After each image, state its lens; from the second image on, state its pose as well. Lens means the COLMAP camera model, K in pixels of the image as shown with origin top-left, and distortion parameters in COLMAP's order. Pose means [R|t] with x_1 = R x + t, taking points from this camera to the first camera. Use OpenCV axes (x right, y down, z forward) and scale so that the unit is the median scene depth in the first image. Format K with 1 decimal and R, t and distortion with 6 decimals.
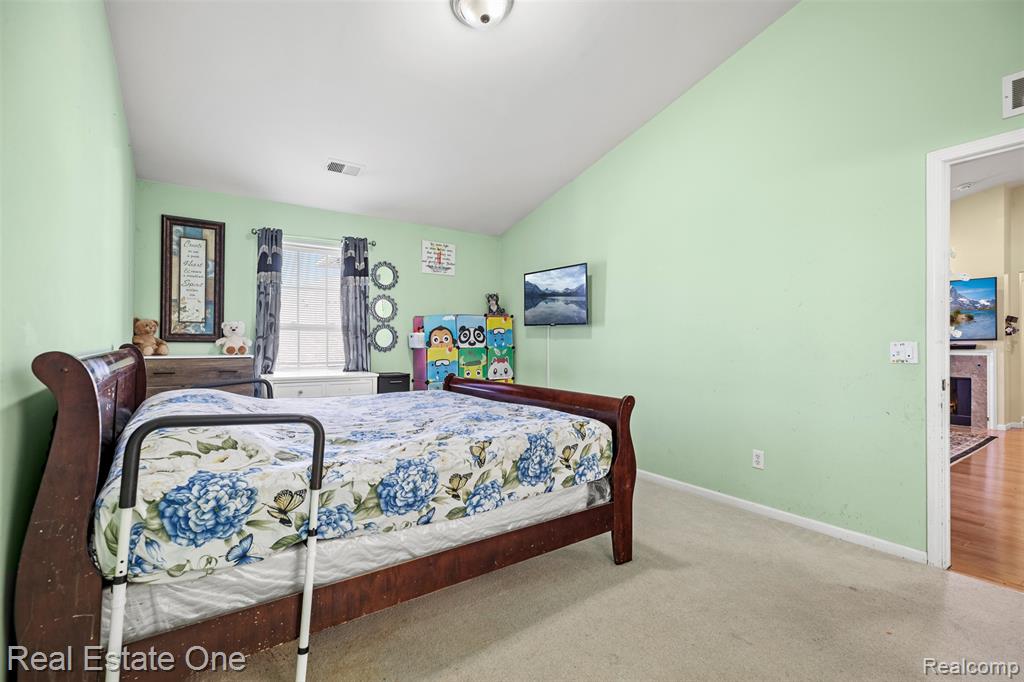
lens RADIAL K [[460.9, 0, 512.0], [0, 460.9, 341.0], [0, 0, 1]] dist [0.000054, 0.000712]
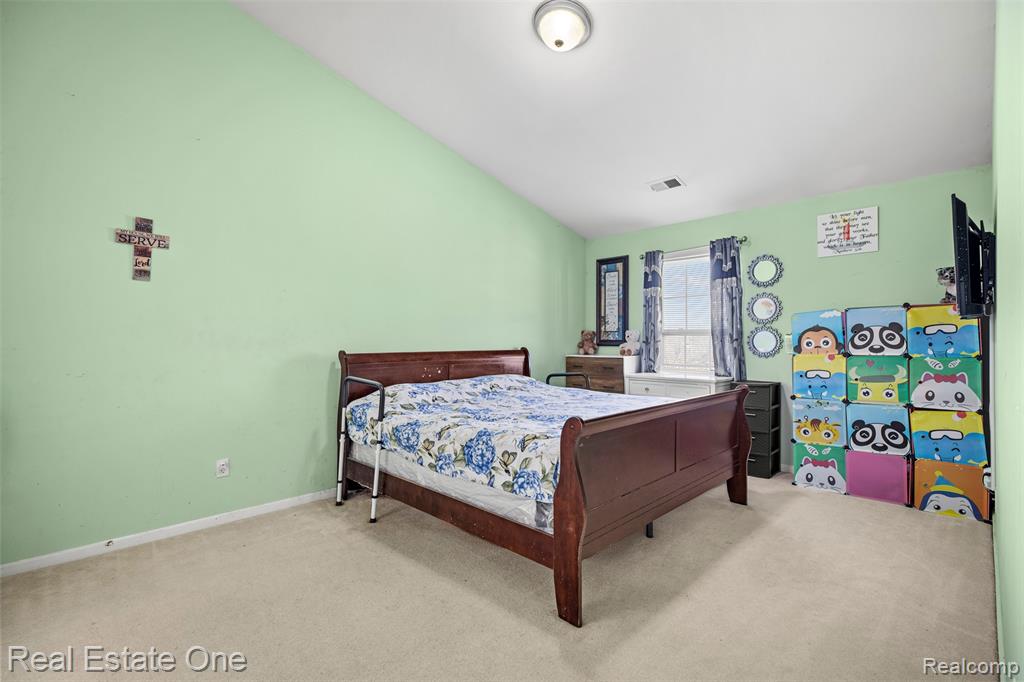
lens RADIAL K [[460.9, 0, 512.0], [0, 460.9, 341.0], [0, 0, 1]] dist [0.000054, 0.000712]
pose [[0.170943, -0.006514, -0.985259, 0.591908], [0.002655, 0.999978, -0.006150, -0.004814], [0.985277, -0.001565, 0.170956, 0.438932]]
